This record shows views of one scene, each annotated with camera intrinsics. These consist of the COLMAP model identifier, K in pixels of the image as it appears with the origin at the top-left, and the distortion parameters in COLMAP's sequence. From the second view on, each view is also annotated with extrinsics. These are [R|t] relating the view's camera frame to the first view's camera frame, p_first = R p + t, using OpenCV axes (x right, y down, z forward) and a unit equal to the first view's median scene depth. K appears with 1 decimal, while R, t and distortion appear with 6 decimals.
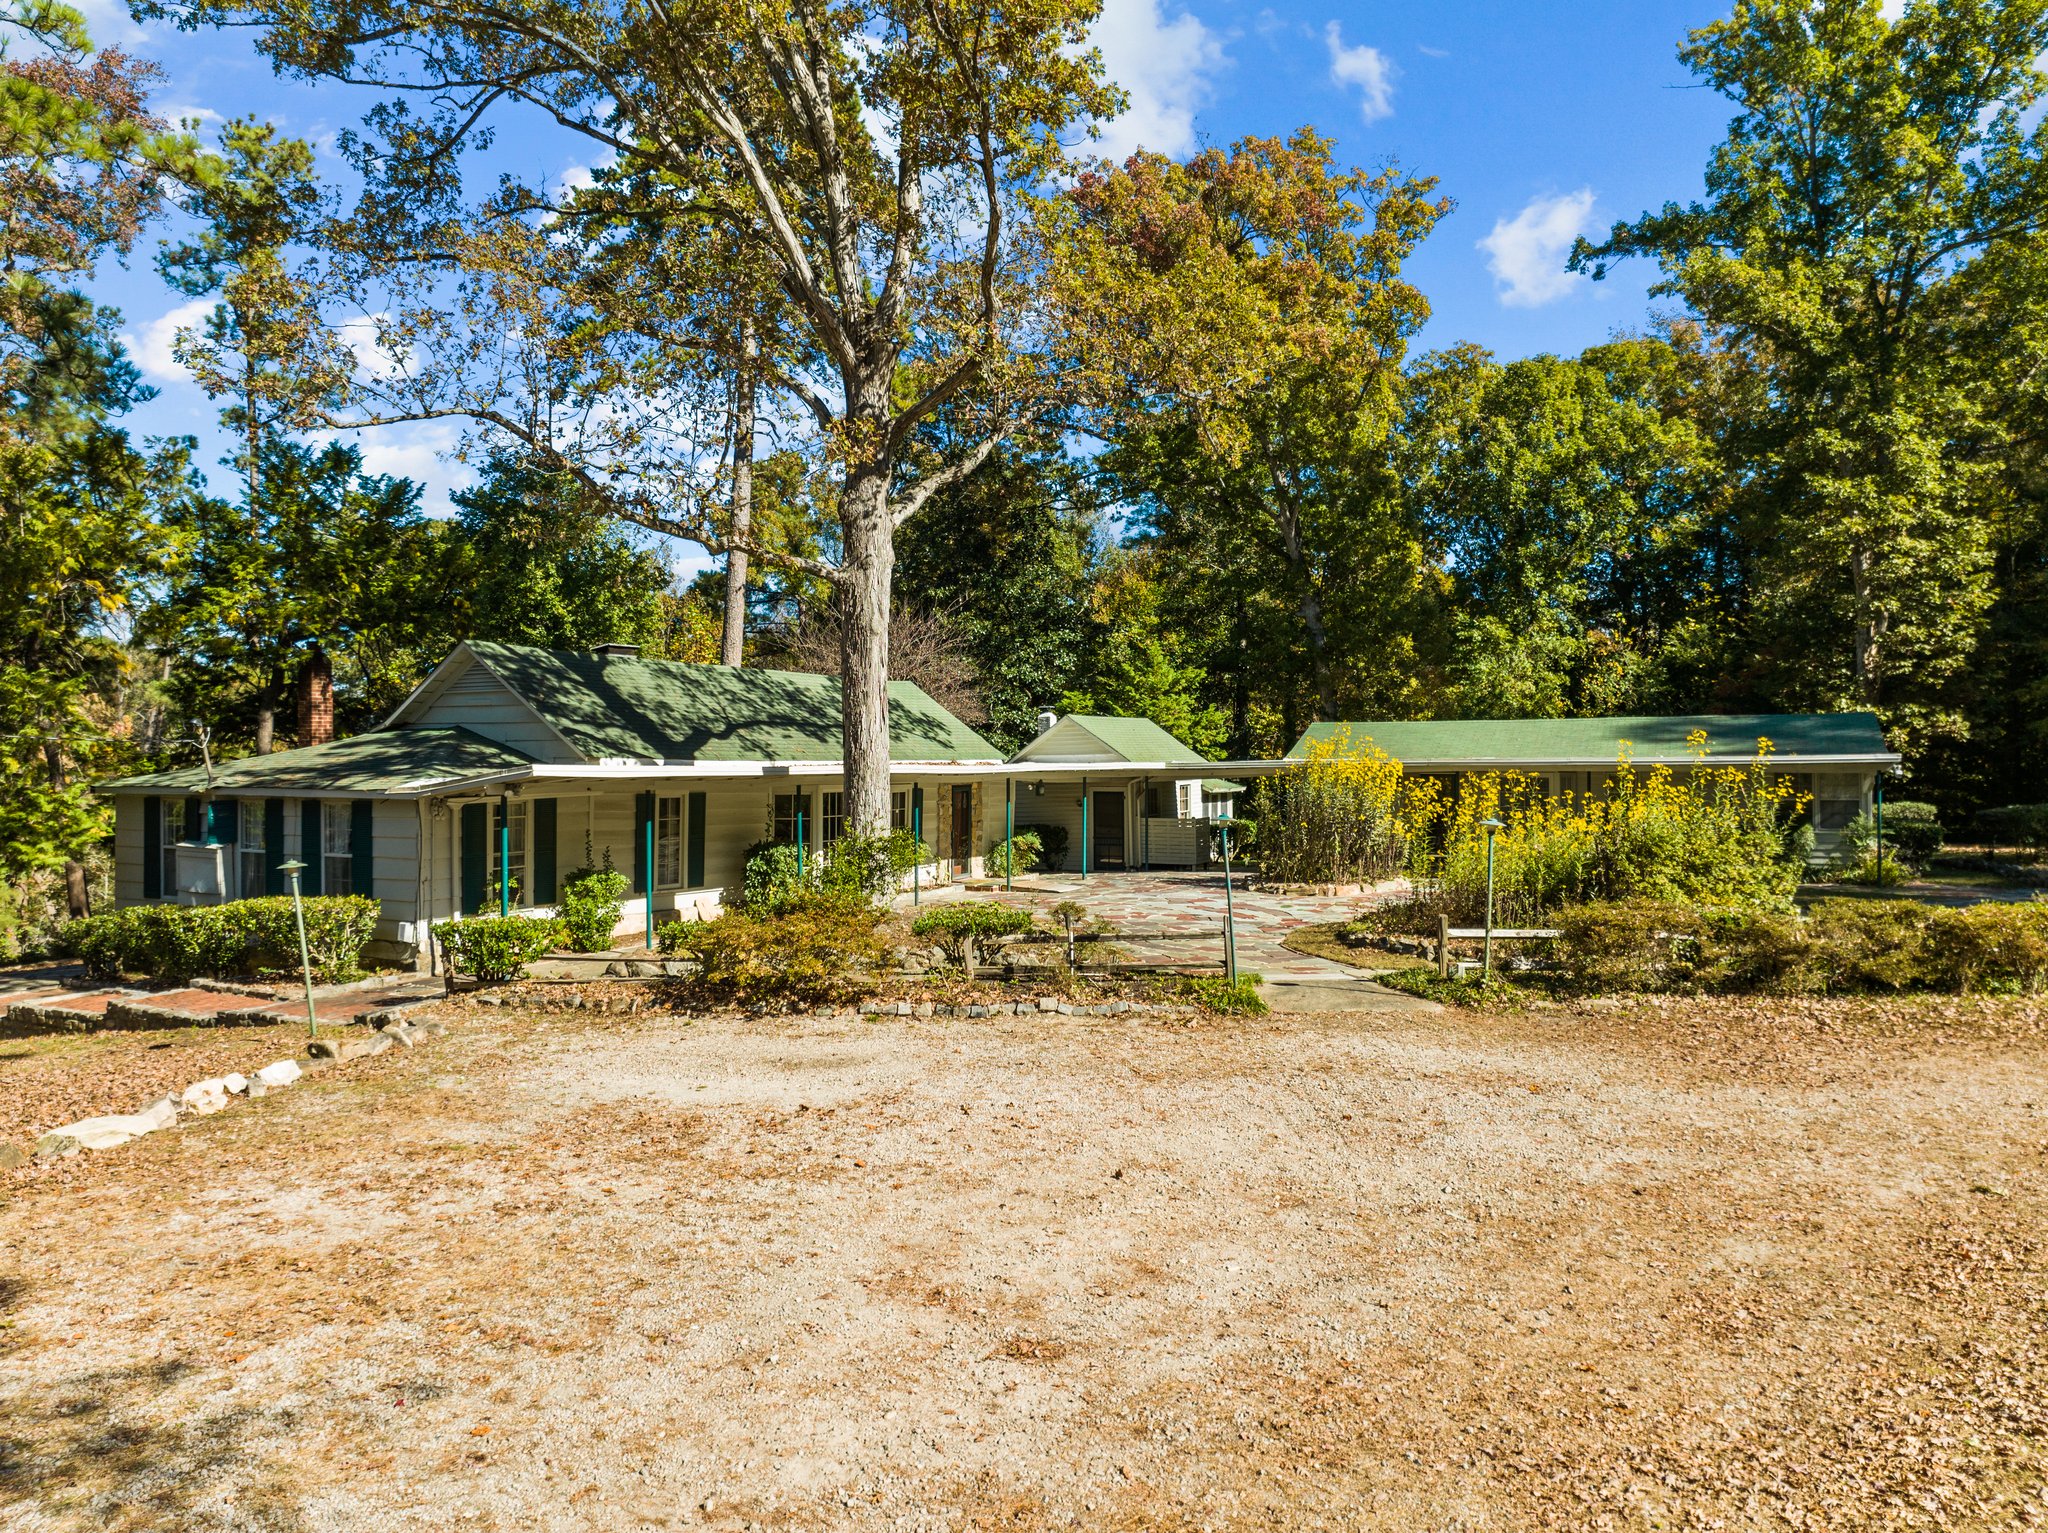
lens RADIAL K [[1457.8, 0, 1036.8], [0, 1457.8, 756.6], [0, 0, 1]] dist [-0.040108, 0.002802]
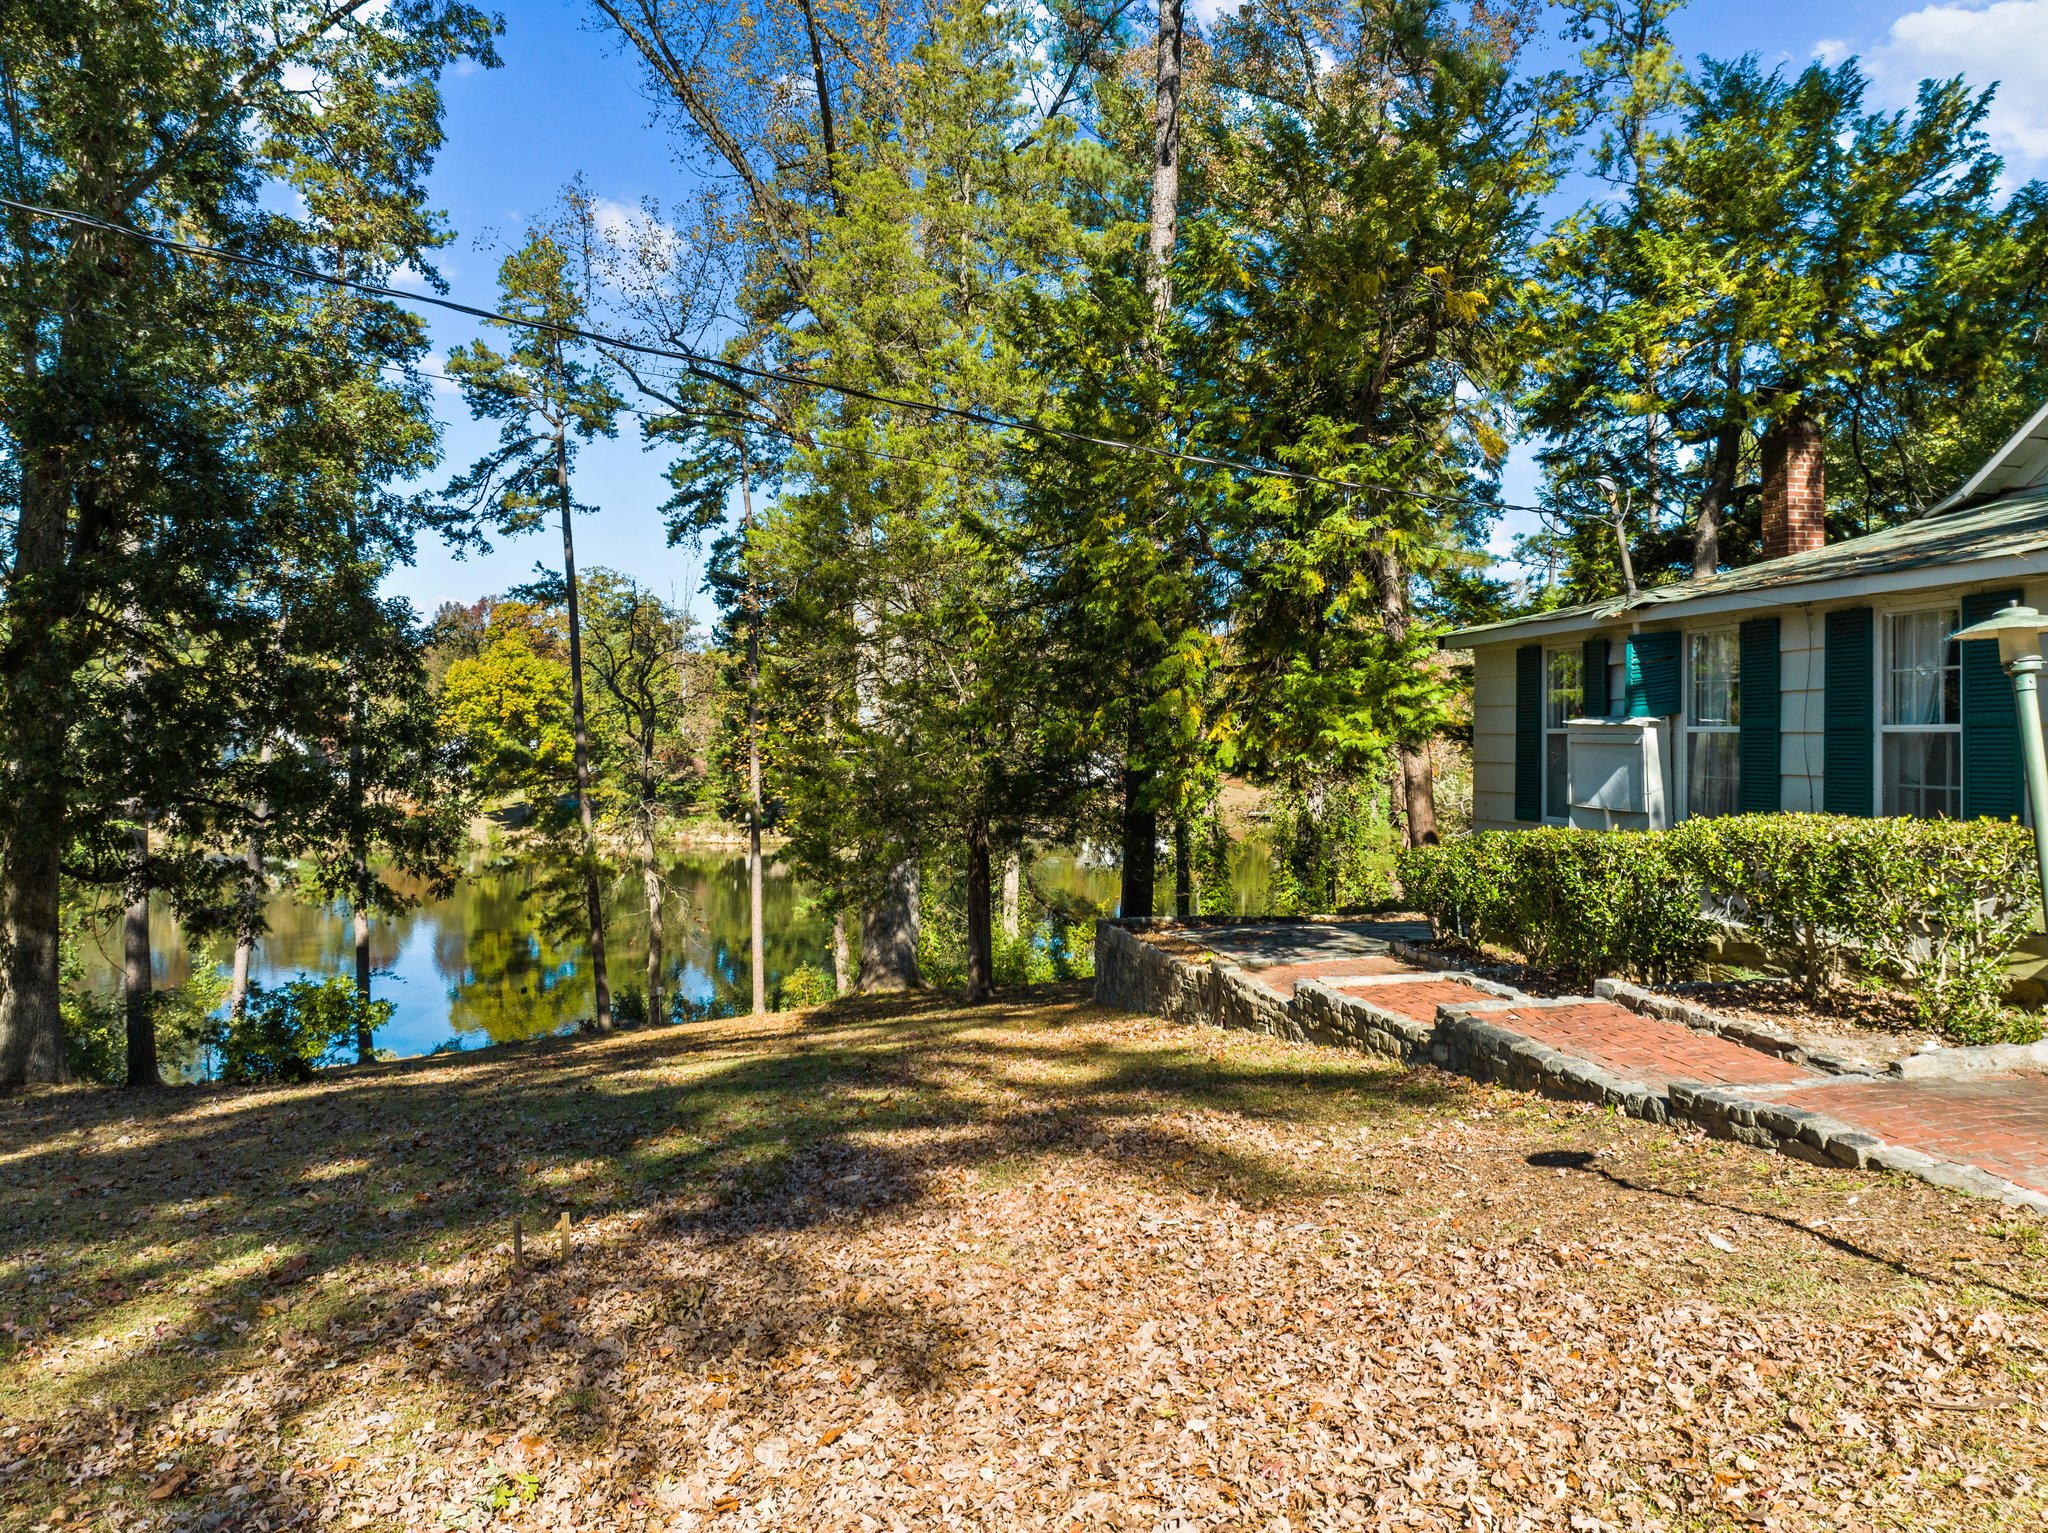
lens RADIAL K [[1457.8, 0, 1036.8], [0, 1457.8, 756.6], [0, 0, 1]] dist [-0.040108, 0.002802]
pose [[0.636123, 0.015375, -0.771434, -0.335379], [-0.004704, 0.999860, 0.016048, 0.073999], [0.771573, -0.006580, 0.636106, 0.548077]]
